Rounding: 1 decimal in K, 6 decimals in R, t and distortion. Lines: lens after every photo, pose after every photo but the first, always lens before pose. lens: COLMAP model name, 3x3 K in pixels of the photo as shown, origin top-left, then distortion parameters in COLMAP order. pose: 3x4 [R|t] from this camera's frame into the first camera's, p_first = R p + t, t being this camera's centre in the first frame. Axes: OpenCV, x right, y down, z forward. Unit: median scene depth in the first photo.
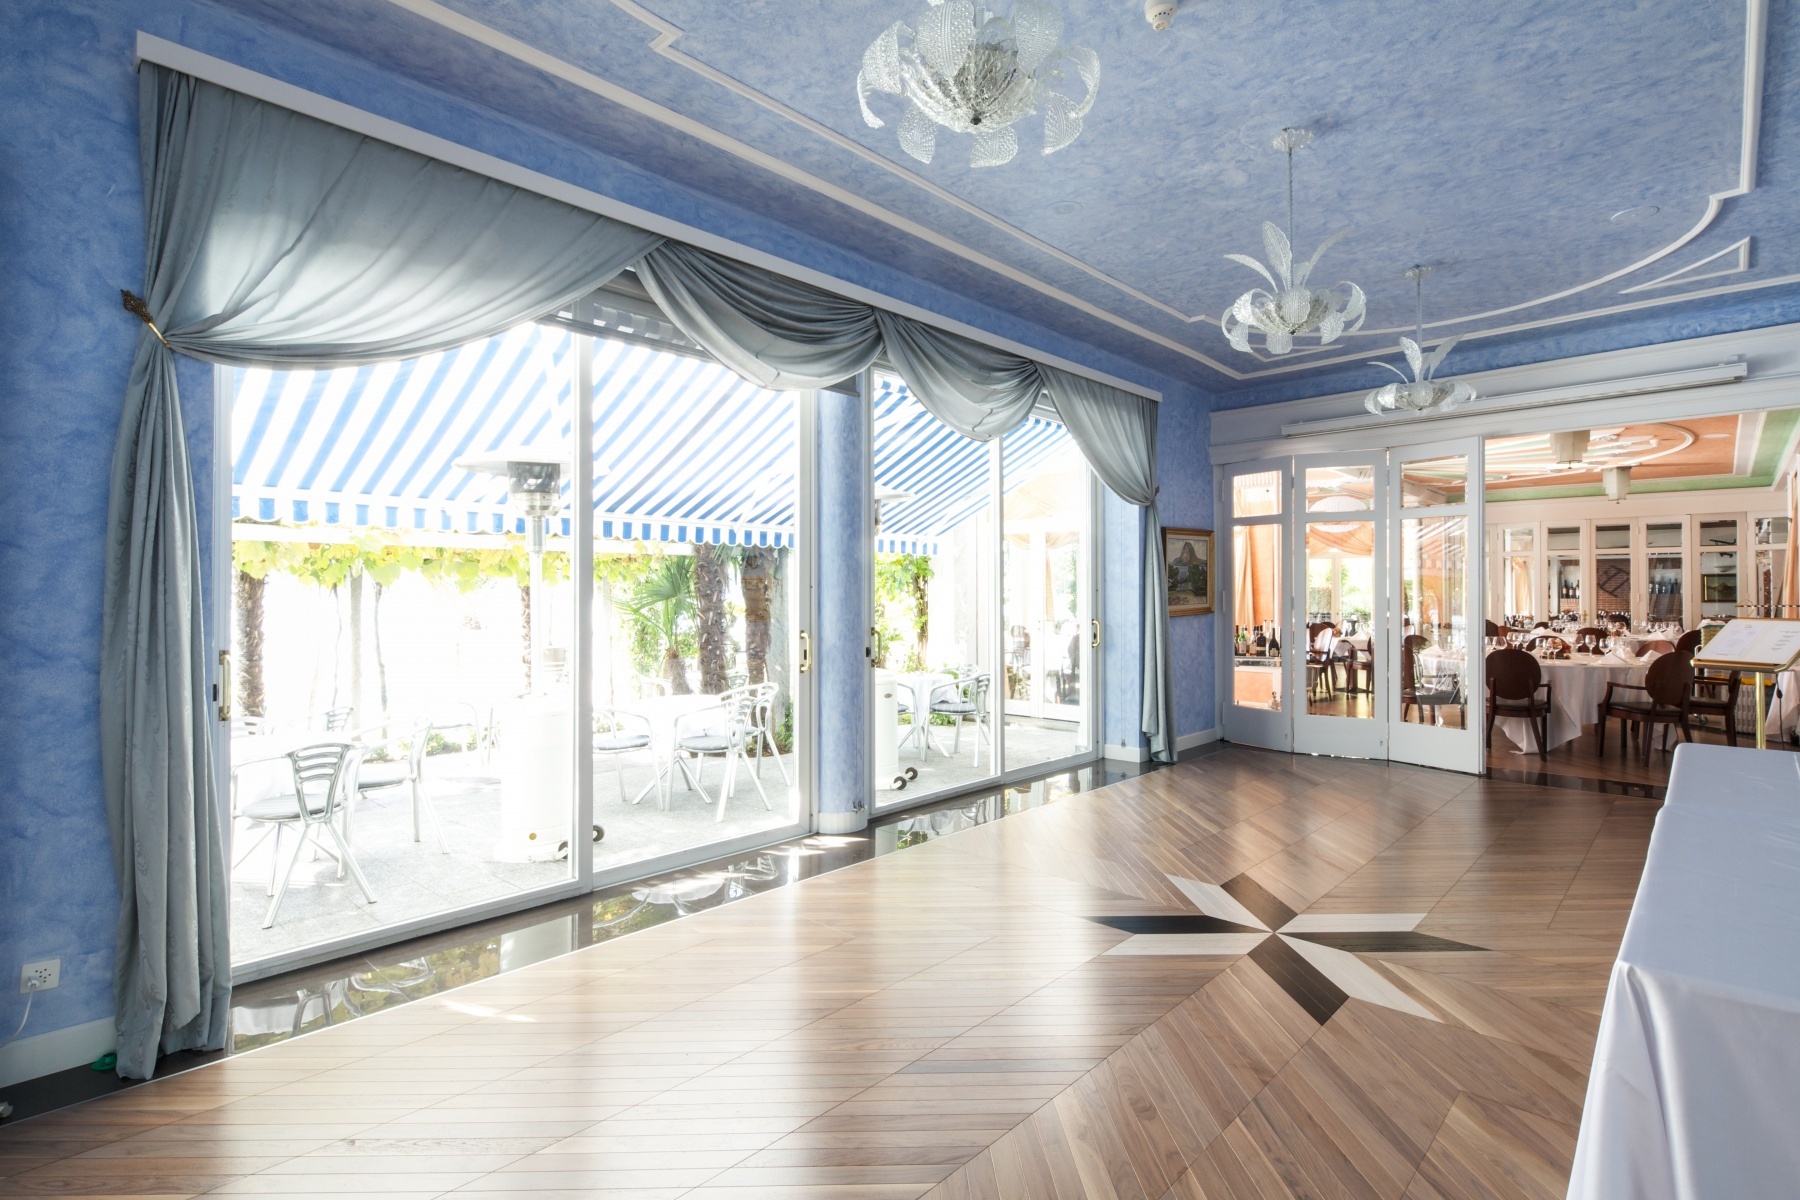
lens RADIAL K [[874.5, 0, 913.1], [0, 874.5, 582.8], [0, 0, 1]] dist [0.008078, 0.001503]
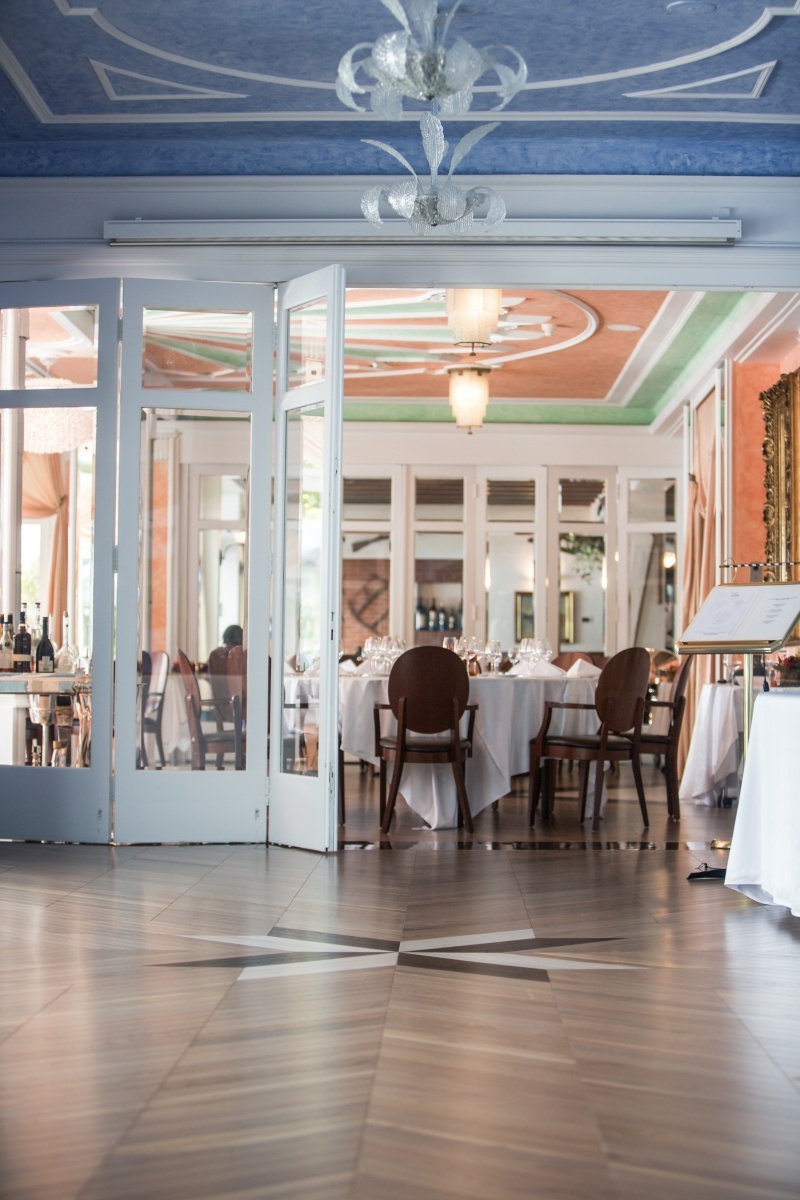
lens RADIAL K [[2470.2, 0, 399.7], [0, 2470.2, 600.7], [0, 0, 1]] dist [-0.268127, 0.000000]
pose [[0.746088, 0.026913, 0.665303, -0.454432], [-0.017011, 0.999627, -0.021360, 0.083708], [-0.665630, 0.004618, 0.746268, -0.229621]]
